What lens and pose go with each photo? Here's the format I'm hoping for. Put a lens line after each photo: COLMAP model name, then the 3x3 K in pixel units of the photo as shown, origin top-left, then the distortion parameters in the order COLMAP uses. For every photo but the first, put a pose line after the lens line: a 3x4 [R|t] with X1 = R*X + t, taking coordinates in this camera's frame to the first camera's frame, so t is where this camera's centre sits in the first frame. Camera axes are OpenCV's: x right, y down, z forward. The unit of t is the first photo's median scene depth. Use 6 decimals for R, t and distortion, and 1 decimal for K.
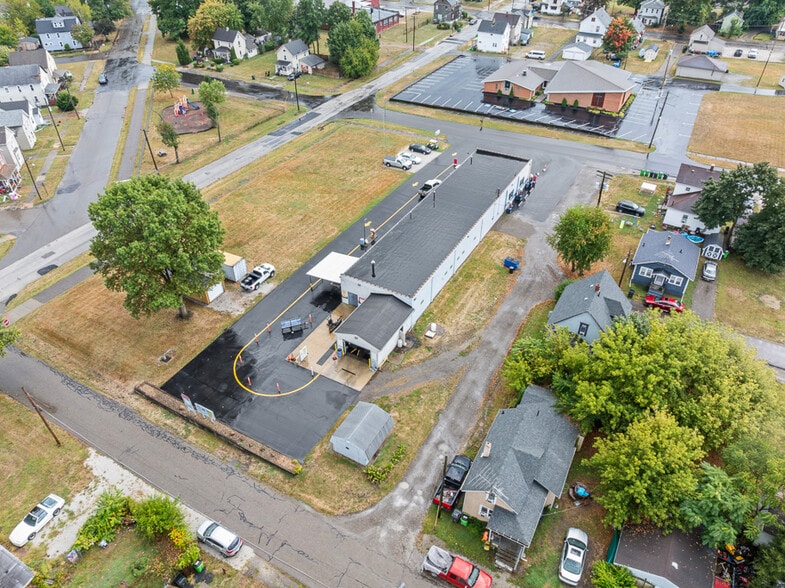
lens RADIAL K [[549.1, 0, 392.5], [0, 549.1, 294.0], [0, 0, 1]] dist [-0.036093, 0.004311]
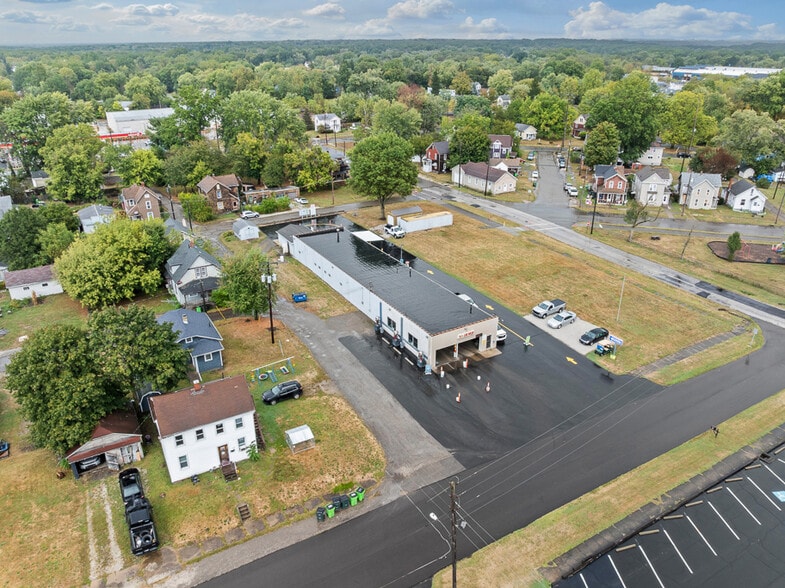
lens RADIAL K [[569.7, 0, 392.5], [0, 569.7, 294.0], [0, 0, 1]] dist [-0.032820, -0.004154]
pose [[-0.500998, 0.362044, -0.786082, 0.614997], [-0.526903, 0.592958, 0.608912, -0.514719], [0.686567, 0.719252, -0.106309, 0.752190]]
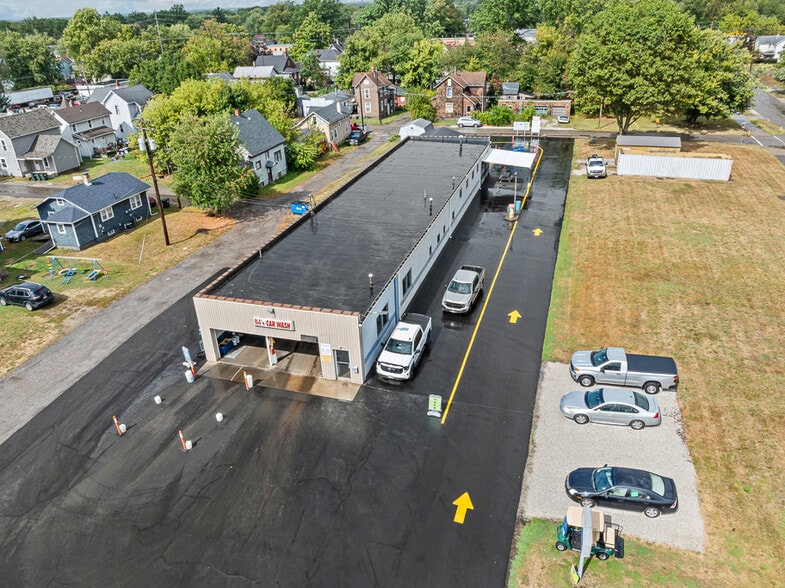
lens RADIAL K [[583.3, 0, 392.5], [0, 583.3, 294.0], [0, 0, 1]] dist [-0.045770, 0.012682]
pose [[-0.977925, 0.133249, -0.160955, 0.143893], [-0.087928, 0.436353, 0.895469, -0.432439], [0.189553, 0.889854, -0.415005, 0.876862]]
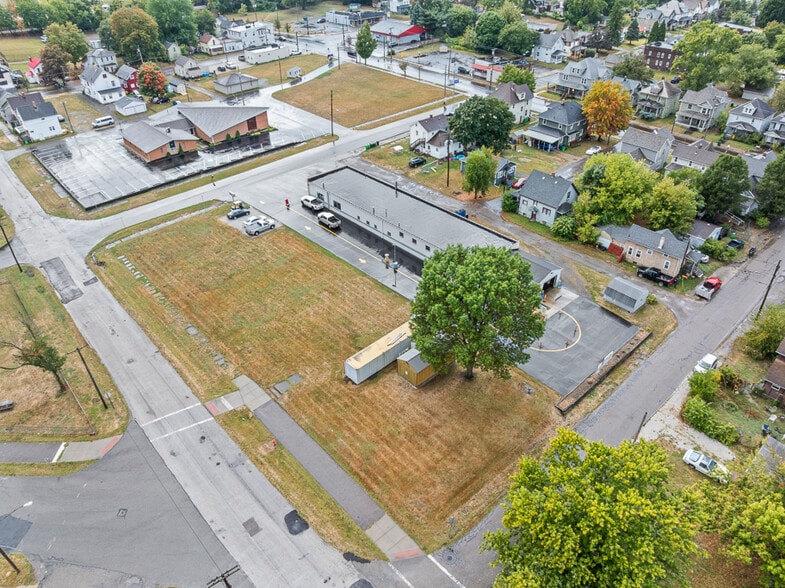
lens RADIAL K [[549.1, 0, 392.5], [0, 549.1, 294.0], [0, 0, 1]] dist [-0.036093, 0.004311]
pose [[0.317936, -0.544293, 0.776313, -0.605330], [0.590091, 0.754481, 0.287317, -0.239144], [-0.742098, 0.366747, 0.561060, 0.263437]]
